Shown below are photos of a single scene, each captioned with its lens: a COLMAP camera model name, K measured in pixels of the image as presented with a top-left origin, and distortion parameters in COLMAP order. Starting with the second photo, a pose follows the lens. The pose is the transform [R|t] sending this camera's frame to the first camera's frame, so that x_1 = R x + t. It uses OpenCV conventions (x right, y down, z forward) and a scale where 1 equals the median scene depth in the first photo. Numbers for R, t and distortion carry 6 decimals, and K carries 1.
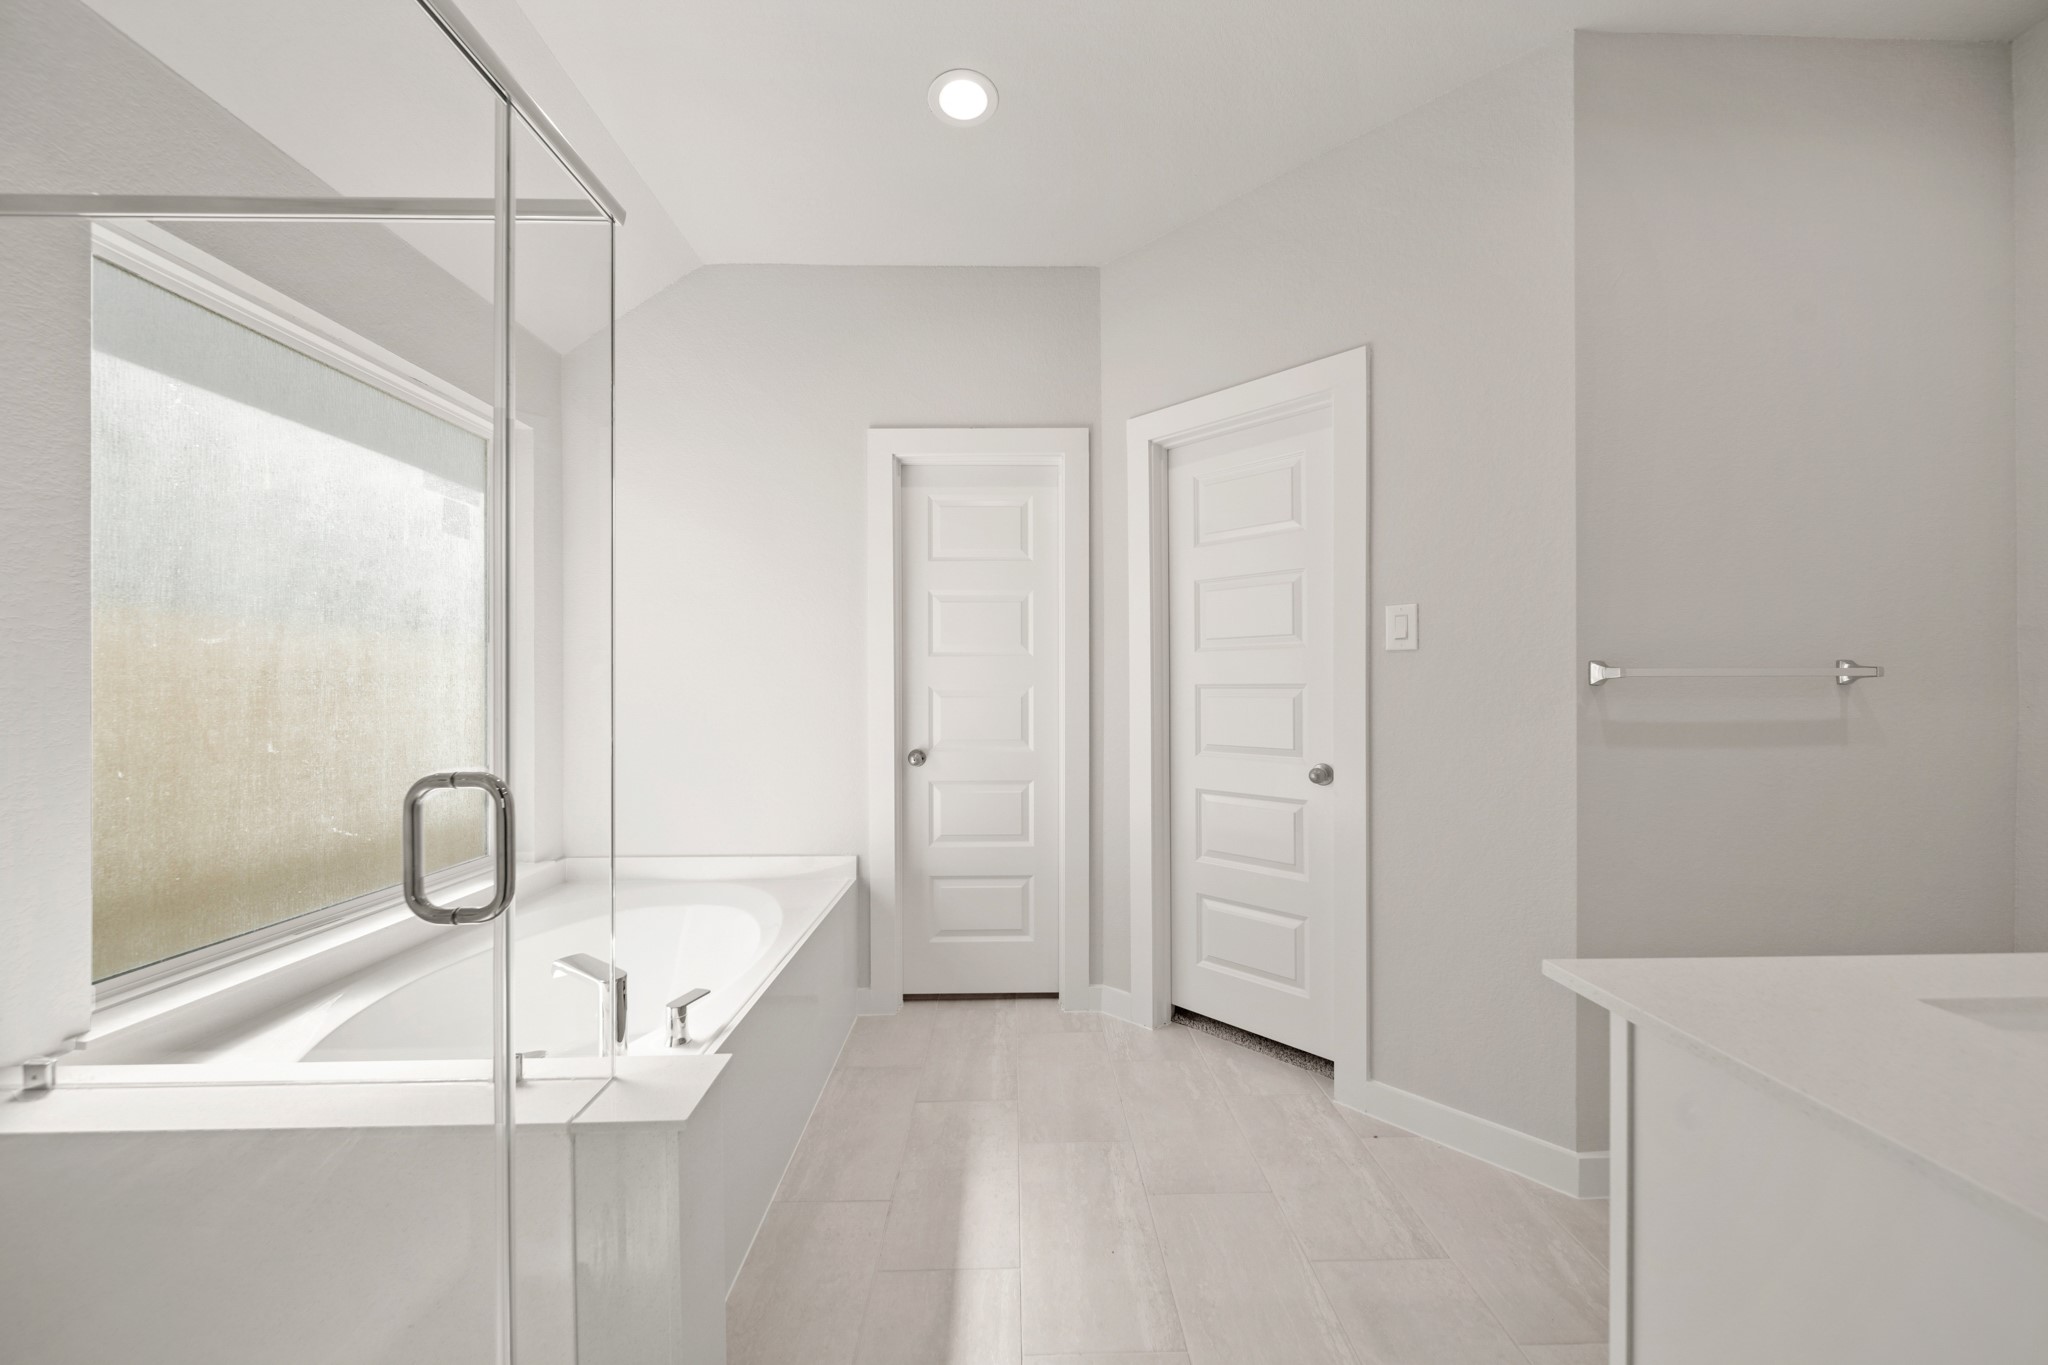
lens RADIAL K [[717.0, 0, 1024.0], [0, 717.0, 682.5], [0, 0, 1]] dist [-0.000262, 0.000042]
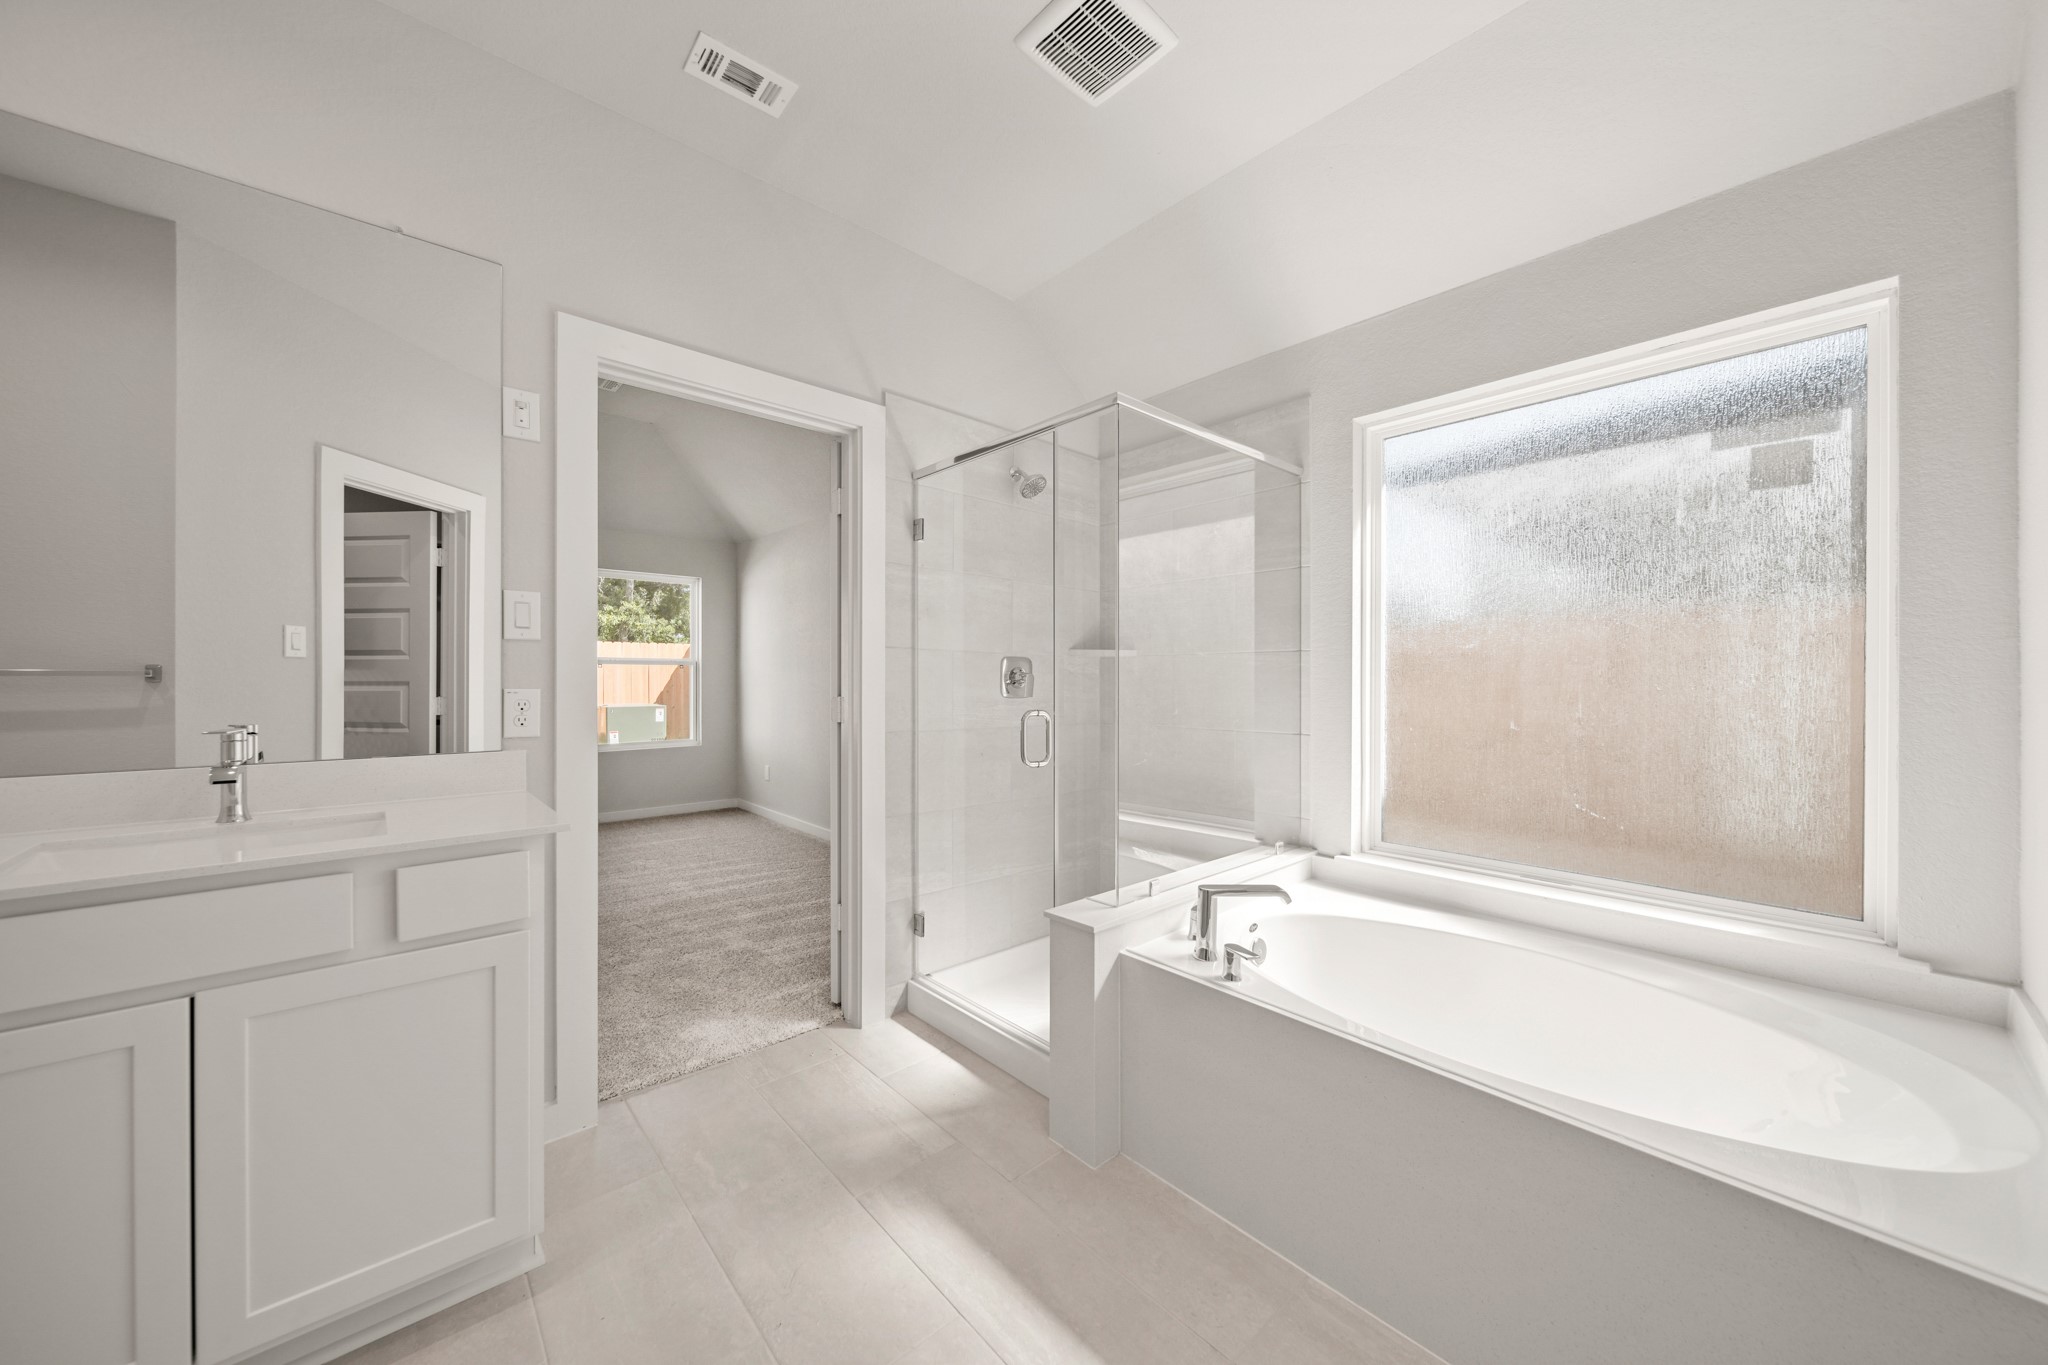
lens RADIAL K [[717.0, 0, 1024.0], [0, 717.0, 682.5], [0, 0, 1]] dist [-0.000262, 0.000042]
pose [[-0.761012, 0.003322, -0.648729, 0.376157], [0.000166, 0.999988, 0.004926, 0.005852], [0.648738, 0.003641, -0.761003, 1.155694]]
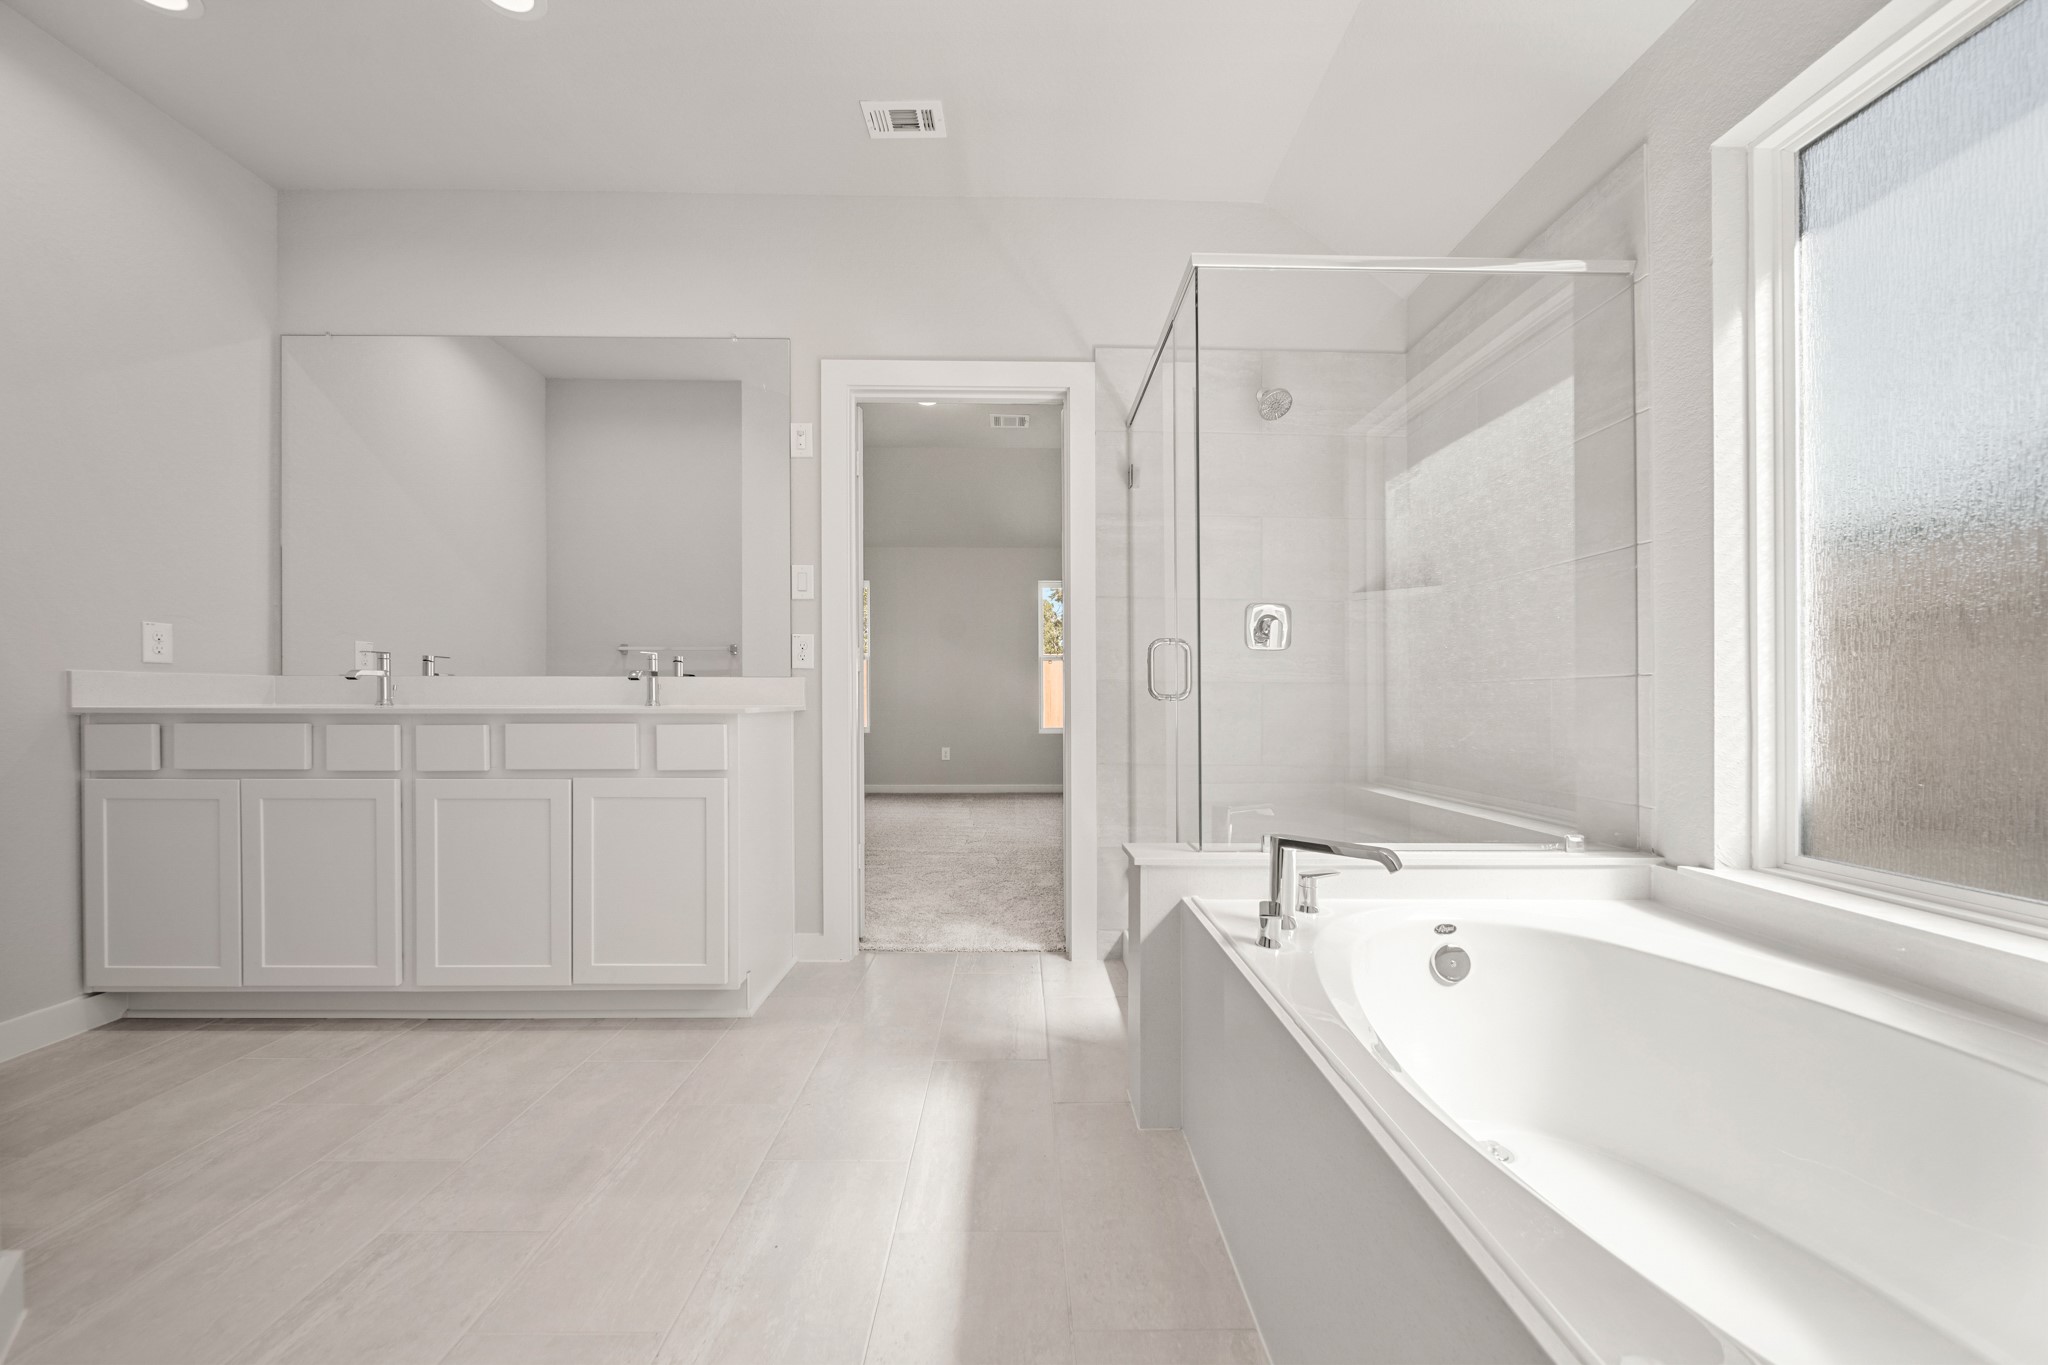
lens RADIAL K [[716.2, 0, 1025.7], [0, 716.2, 701.4], [0, 0, 1]] dist [0.000791, -0.003089]
pose [[-0.999953, -0.000339, 0.009655, -0.121843], [-0.000291, 0.999987, 0.005009, 0.127353], [-0.009657, 0.005006, -0.999941, 1.325070]]
